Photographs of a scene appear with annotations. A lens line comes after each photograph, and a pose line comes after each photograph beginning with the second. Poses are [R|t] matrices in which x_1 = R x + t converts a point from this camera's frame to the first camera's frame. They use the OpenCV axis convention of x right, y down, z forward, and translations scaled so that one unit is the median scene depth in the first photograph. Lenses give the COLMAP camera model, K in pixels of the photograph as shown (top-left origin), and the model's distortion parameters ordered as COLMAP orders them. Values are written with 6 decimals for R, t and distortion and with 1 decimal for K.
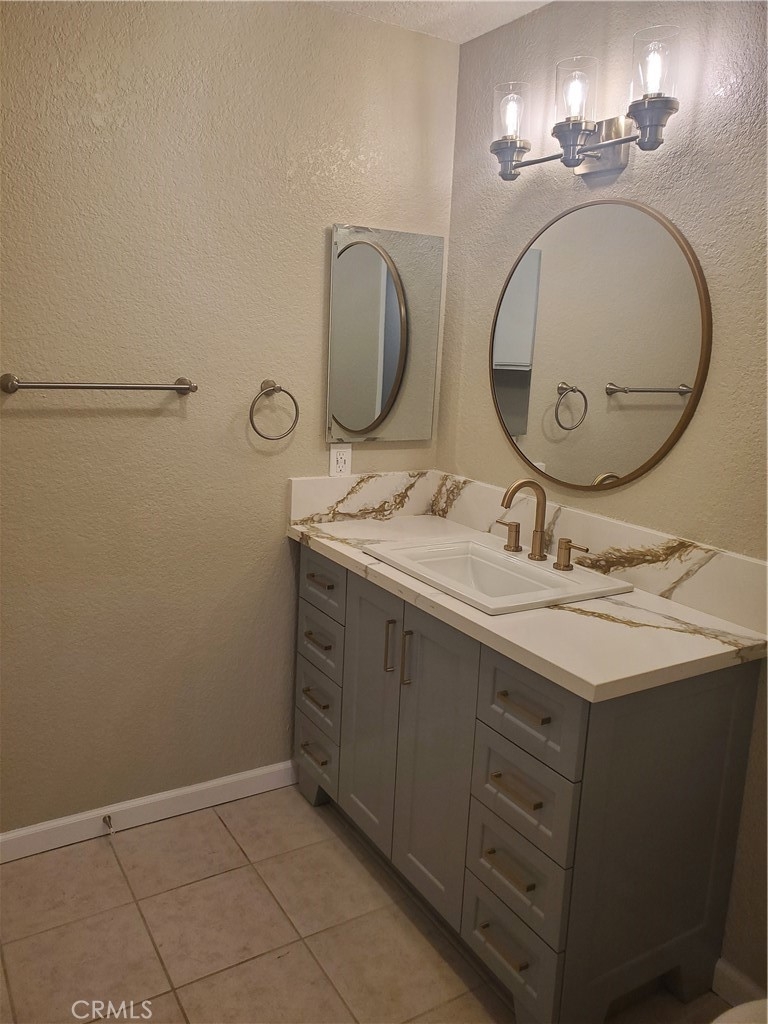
lens RADIAL K [[779.9, 0, 384.0], [0, 779.9, 512.0], [0, 0, 1]] dist [0.005568, 0.038056]
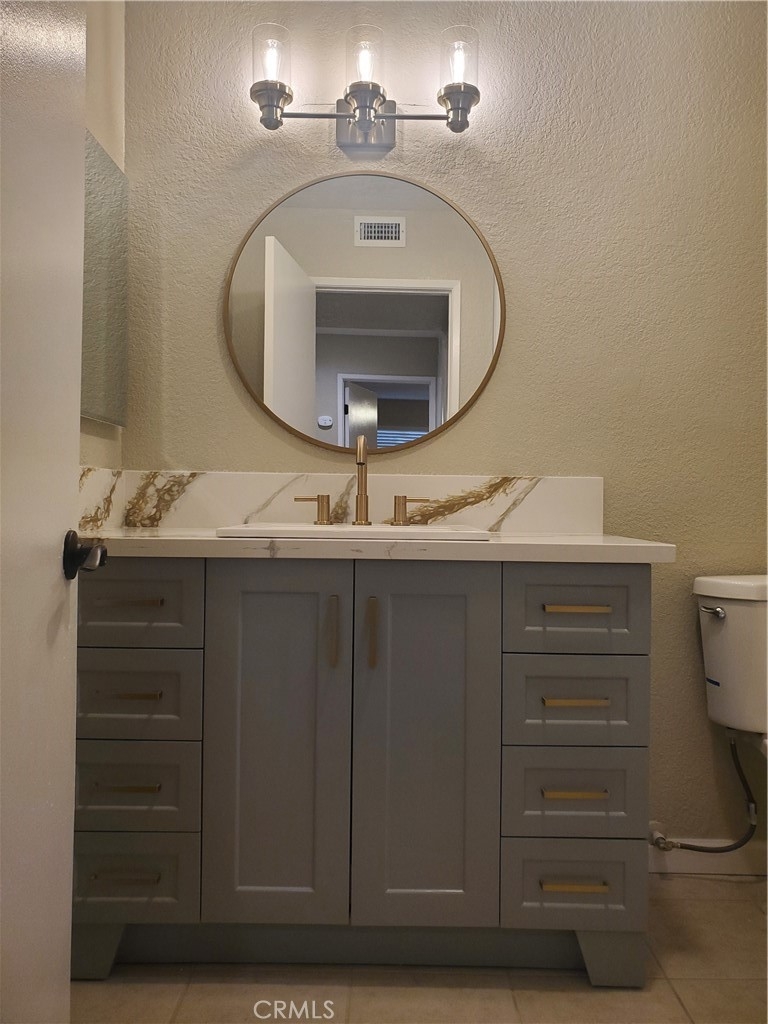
lens RADIAL K [[756.8, 0, 384.0], [0, 756.8, 512.0], [0, 0, 1]] dist [0.021667, -0.002959]
pose [[0.532757, -0.058461, 0.844247, -0.609636], [0.192360, 0.979863, -0.053536, 0.107372], [-0.824116, 0.190921, 0.533274, 0.539166]]
